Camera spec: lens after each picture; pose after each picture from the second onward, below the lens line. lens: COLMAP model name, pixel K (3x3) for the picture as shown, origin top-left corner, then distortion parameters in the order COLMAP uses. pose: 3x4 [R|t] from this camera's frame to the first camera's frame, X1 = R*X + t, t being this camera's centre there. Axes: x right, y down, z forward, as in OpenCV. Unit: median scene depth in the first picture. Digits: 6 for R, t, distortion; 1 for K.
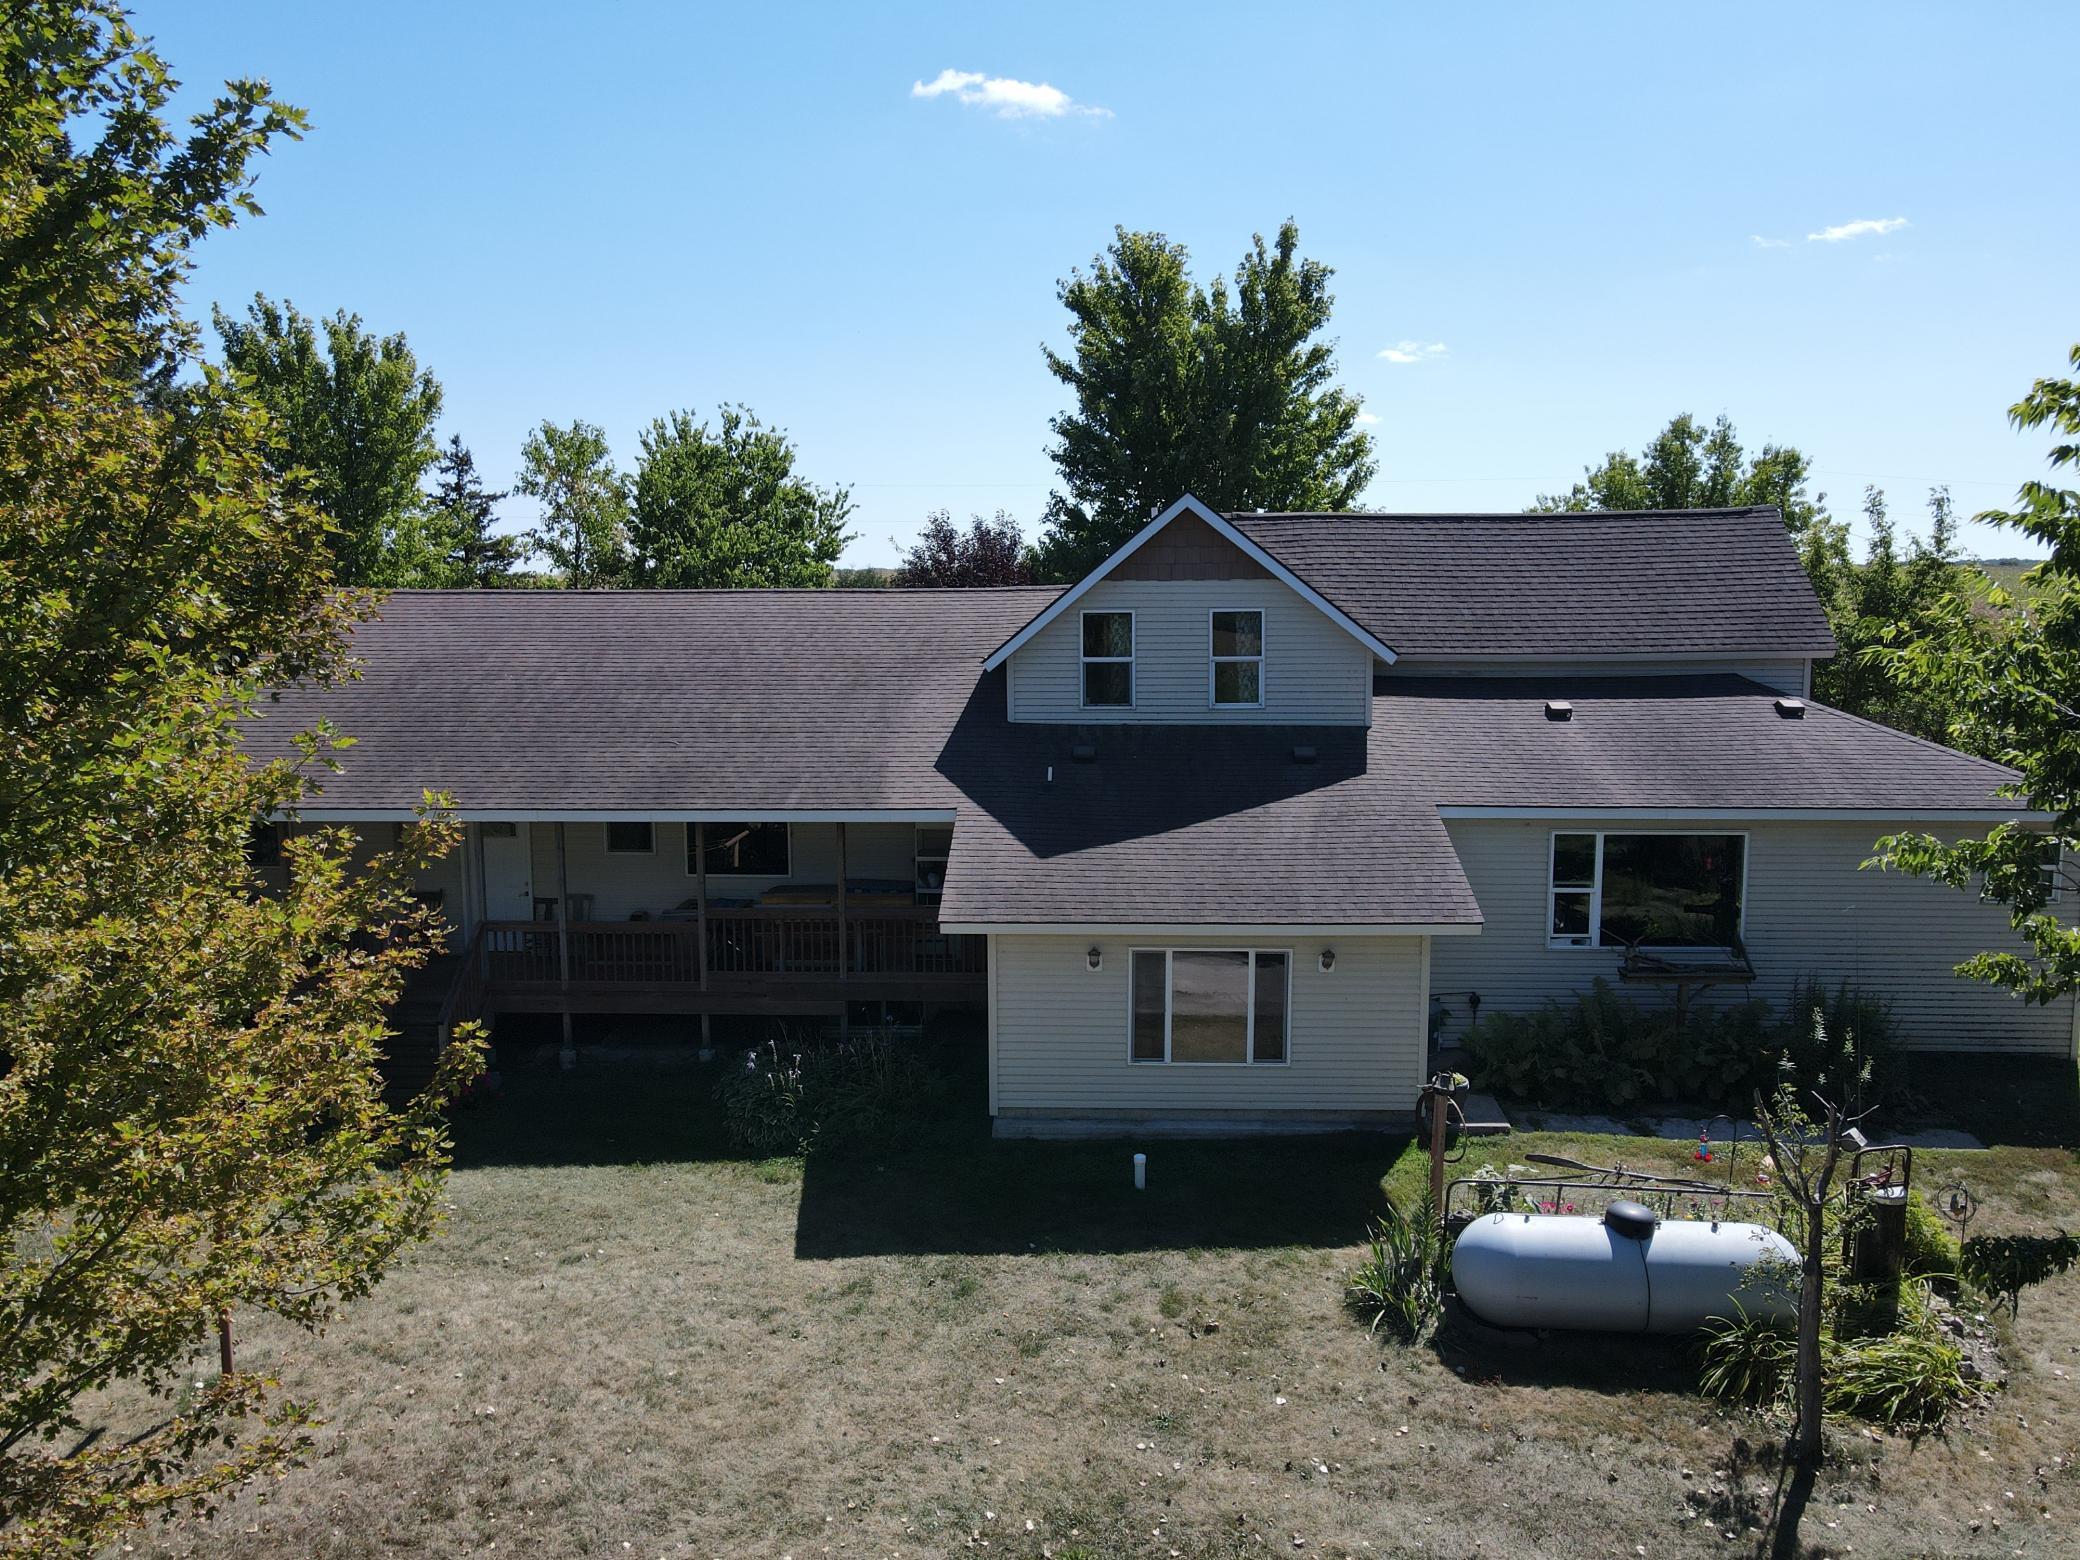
lens RADIAL K [[1524.4, 0, 1023.8], [0, 1524.4, 792.2], [0, 0, 1]] dist [0.000870, 0.029514]
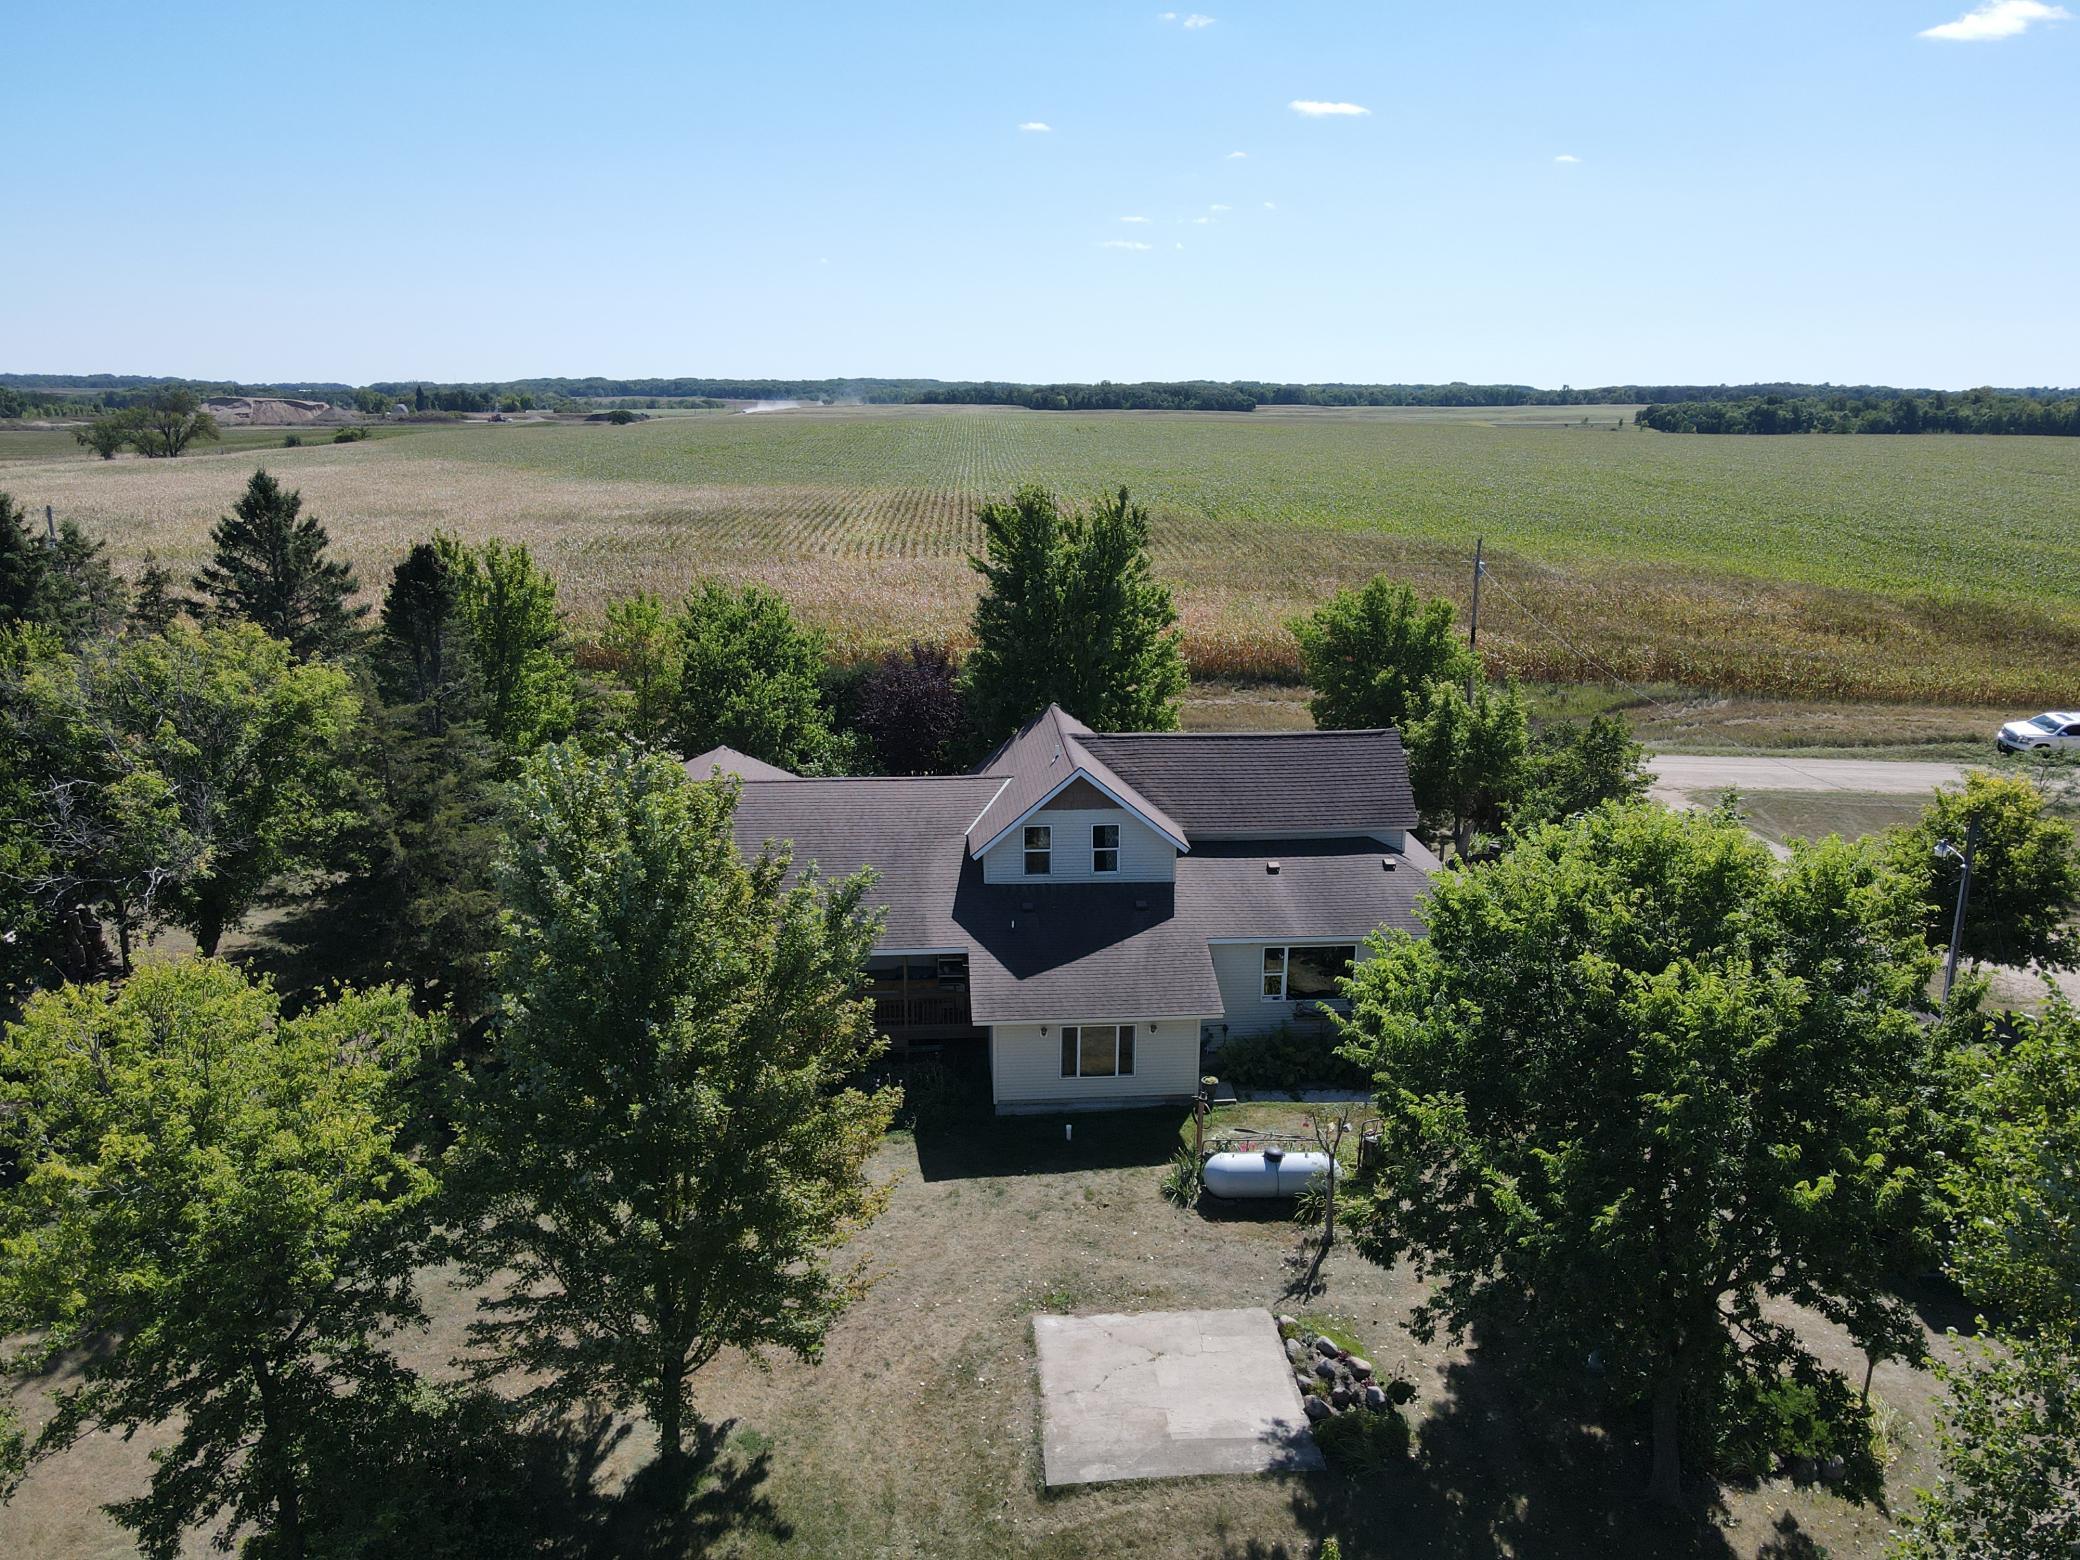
lens RADIAL K [[1524.4, 0, 1024.5], [0, 1524.4, 786.3], [0, 0, 1]] dist [0.000870, 0.029514]
pose [[0.993389, -0.022134, 0.112639, -0.243383], [0.009412, 0.993636, 0.112247, -0.536649], [-0.114406, -0.110445, 0.987276, -1.200864]]
